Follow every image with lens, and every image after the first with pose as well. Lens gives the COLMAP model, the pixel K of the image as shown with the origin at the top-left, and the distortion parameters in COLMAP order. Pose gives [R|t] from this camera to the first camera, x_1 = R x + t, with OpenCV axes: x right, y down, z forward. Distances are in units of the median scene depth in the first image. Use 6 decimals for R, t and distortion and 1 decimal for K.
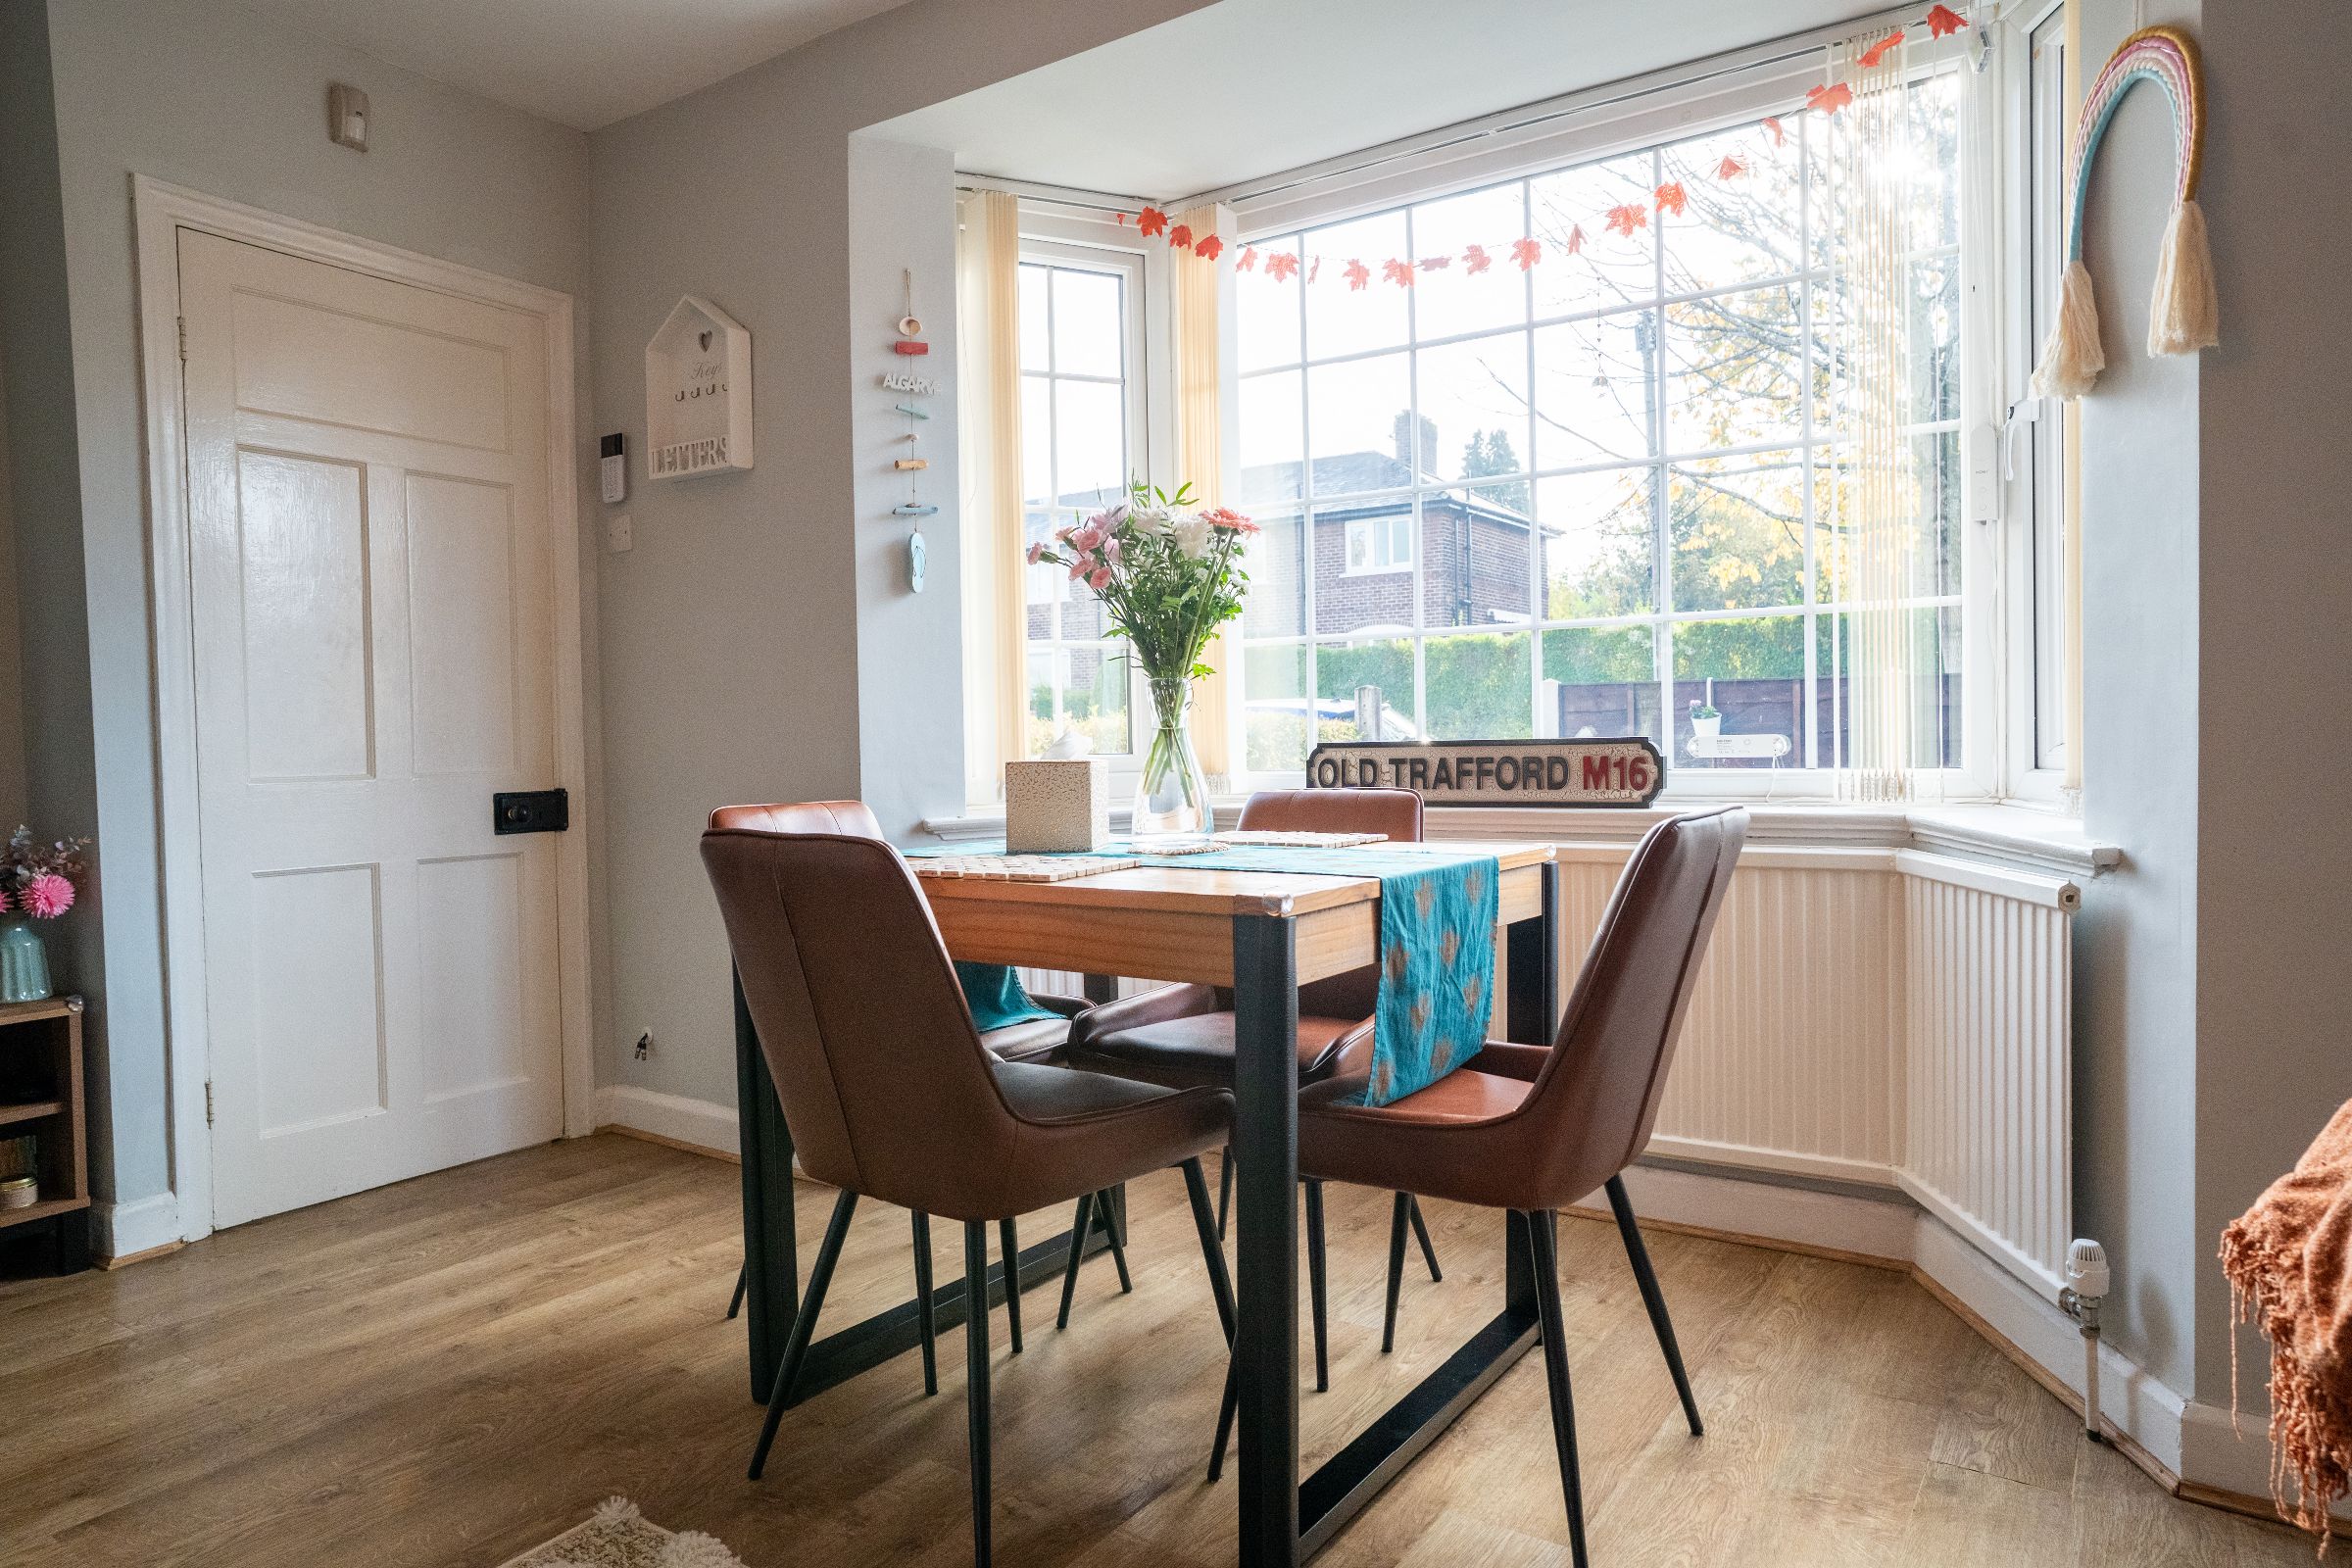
lens RADIAL K [[1475.0, 0, 1169.8], [0, 1475.0, 768.6], [0, 0, 1]] dist [0.021248, -0.000416]
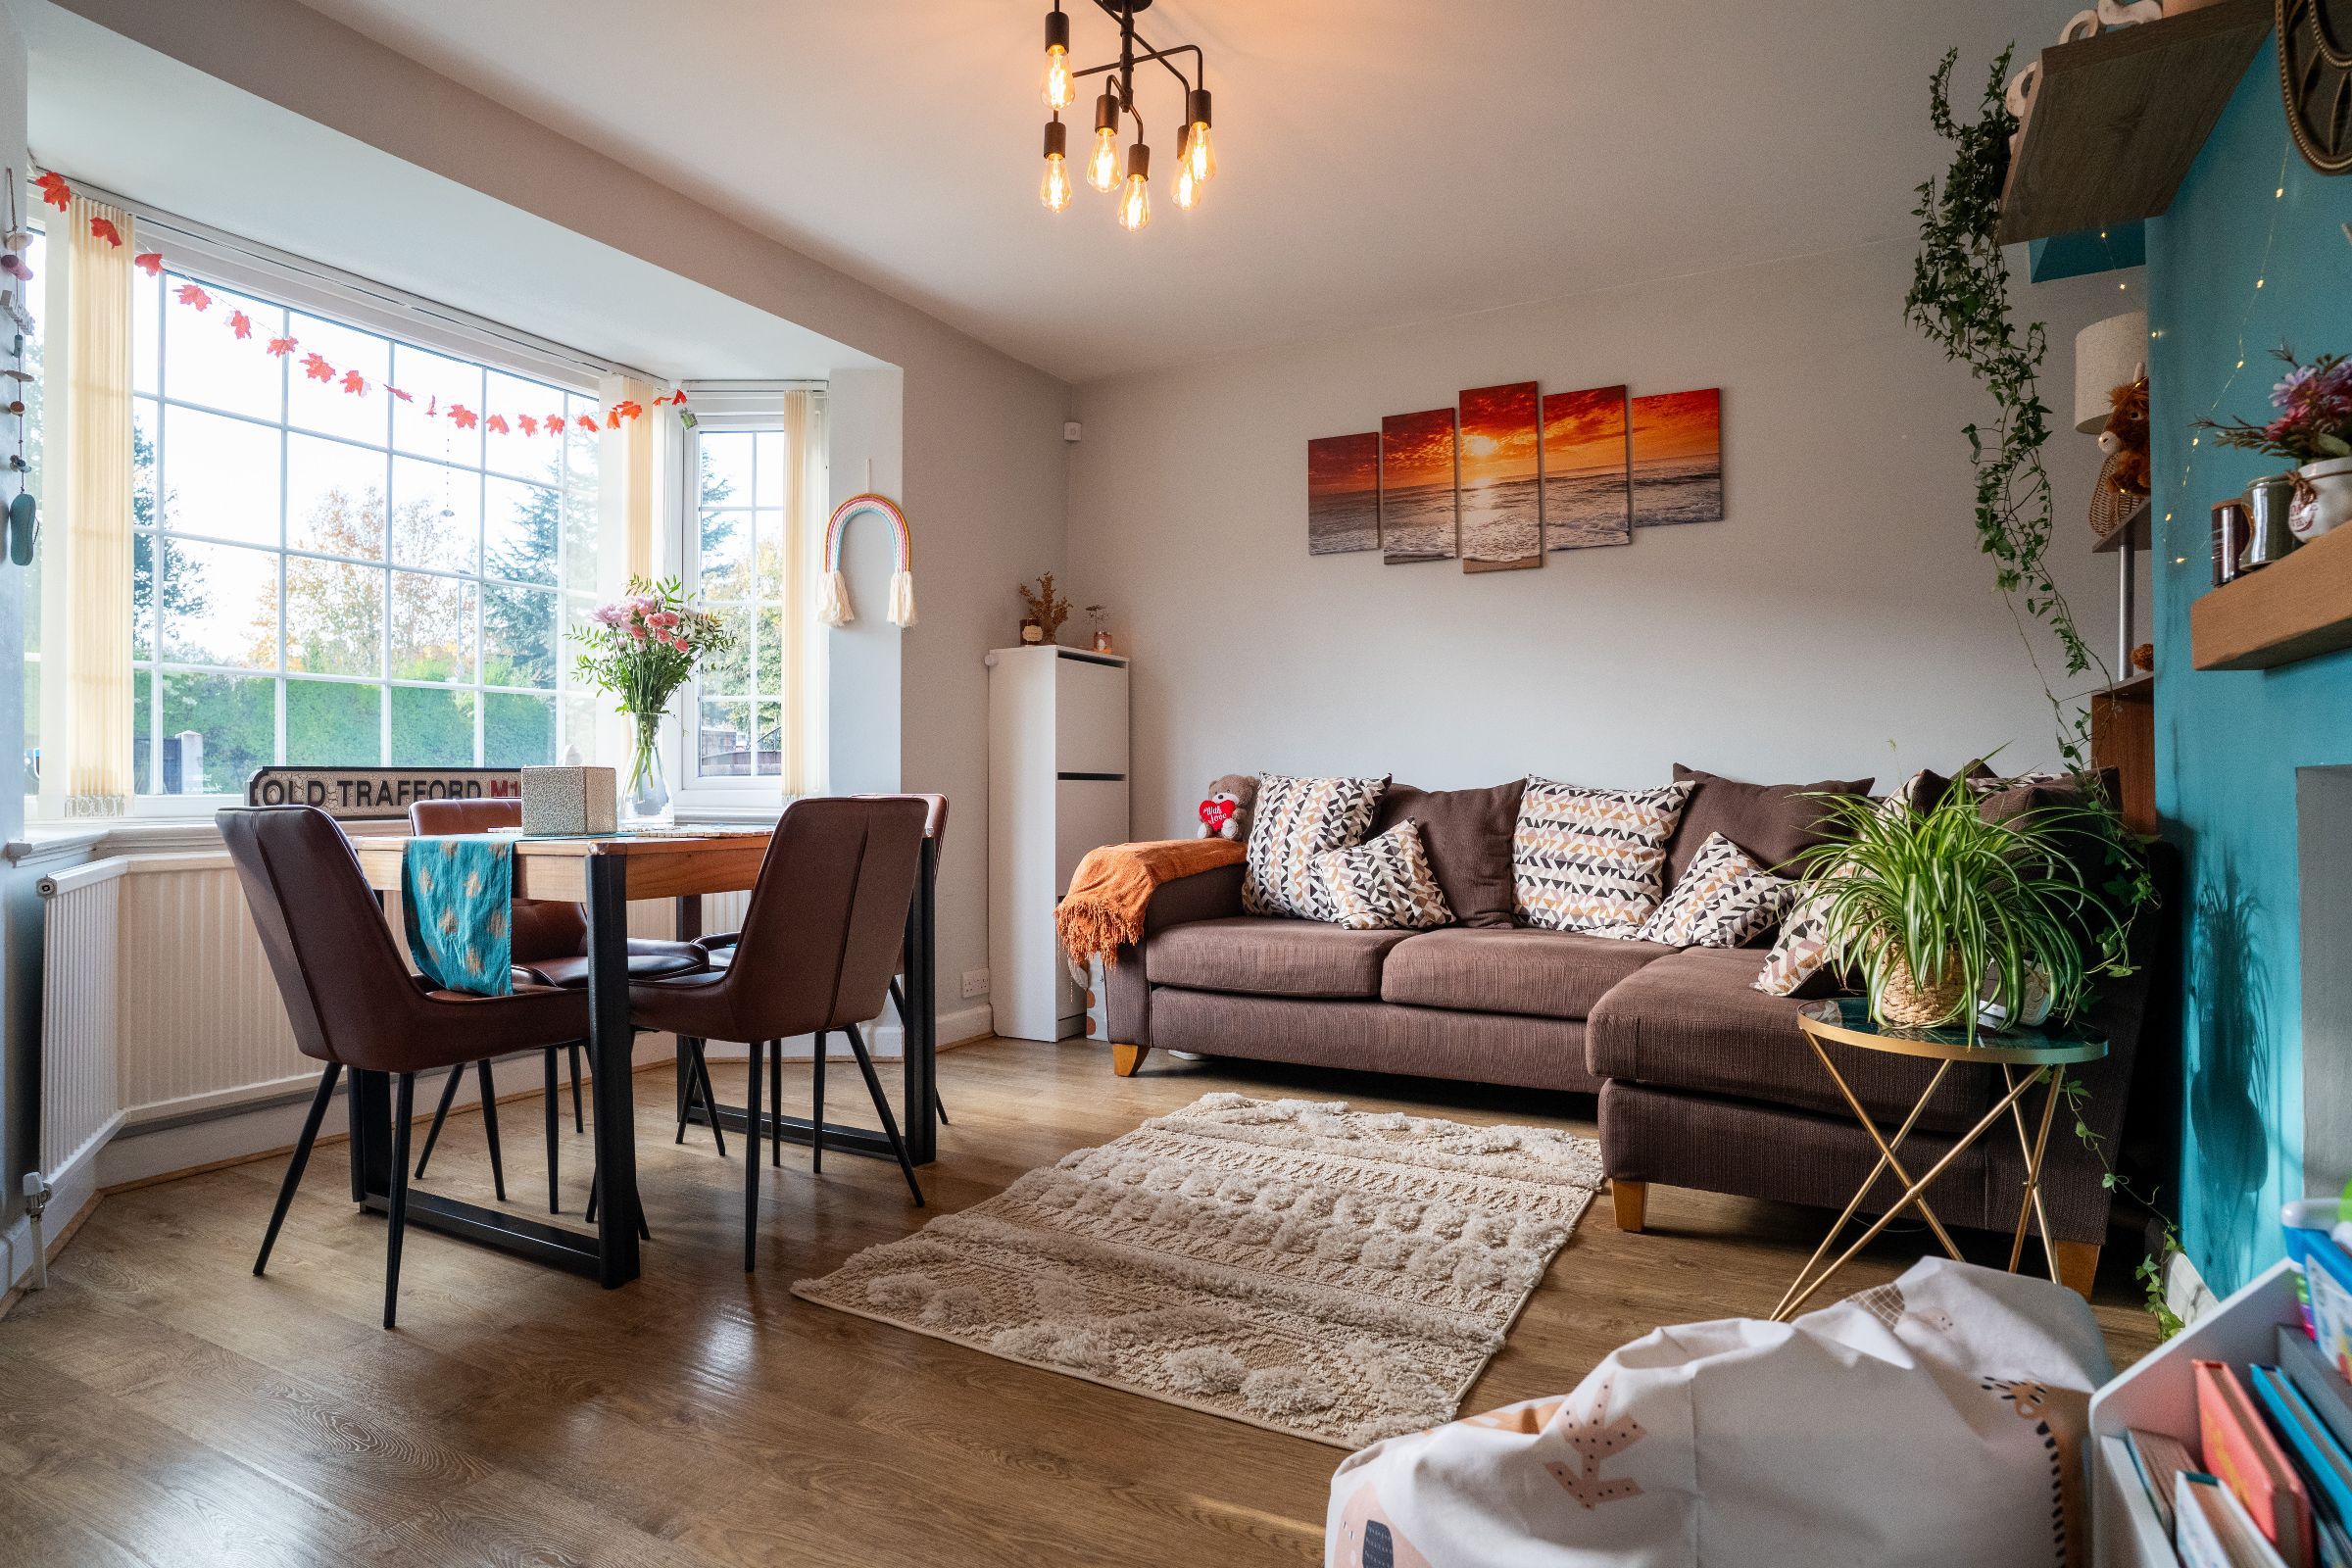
lens RADIAL K [[1230.4, 0, 1172.1], [0, 1230.4, 781.6], [0, 0, 1]] dist [0.001672, 0.000564]
pose [[-0.096237, 0.014948, 0.995246, -0.921142], [0.014757, 0.999799, -0.013589, 0.017510], [-0.995249, 0.013380, -0.096439, 0.432867]]
